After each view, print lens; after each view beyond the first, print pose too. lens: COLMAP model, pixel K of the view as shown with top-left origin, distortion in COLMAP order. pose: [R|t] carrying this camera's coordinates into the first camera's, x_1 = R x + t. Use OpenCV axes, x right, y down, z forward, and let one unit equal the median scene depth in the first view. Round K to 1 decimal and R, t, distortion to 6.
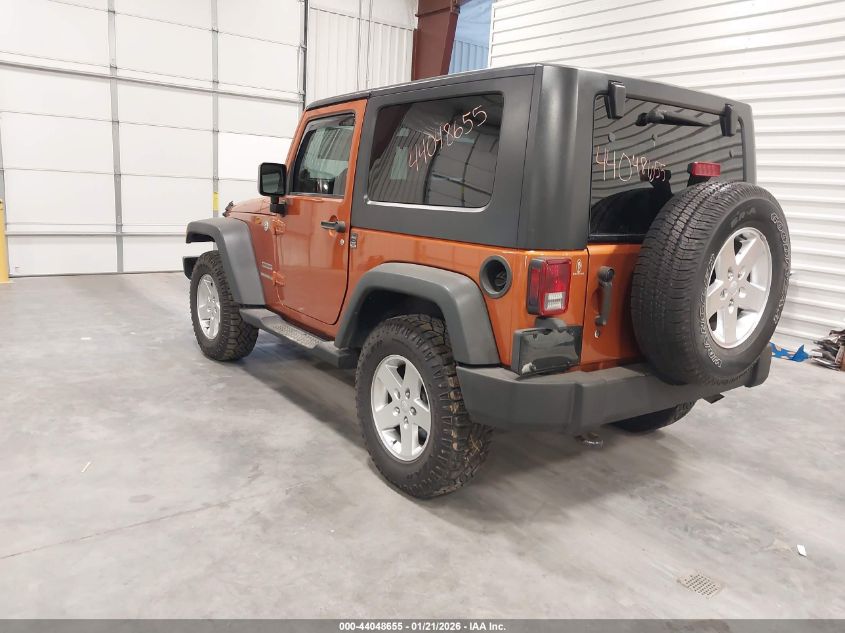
lens RADIAL K [[656.3, 0, 419.9], [0, 656.3, 318.6], [0, 0, 1]] dist [0.021292, 0.004798]
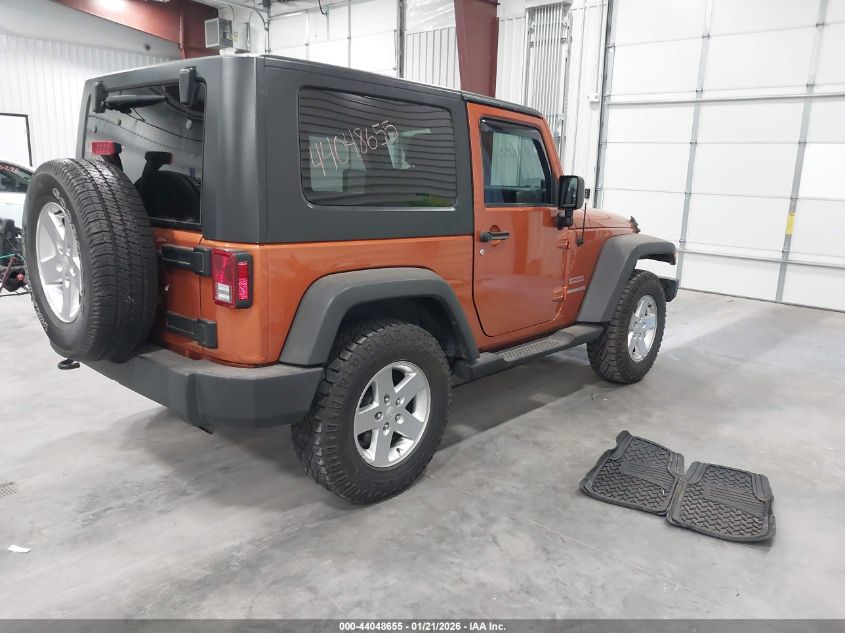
lens RADIAL K [[656.3, 0, 423.9], [0, 656.3, 318.7], [0, 0, 1]] dist [0.021292, 0.004798]
pose [[0.206791, 0.172249, -0.963103, 1.136399], [-0.229471, 0.965461, 0.123401, -0.147303], [0.951095, 0.195486, 0.239174, 0.940147]]
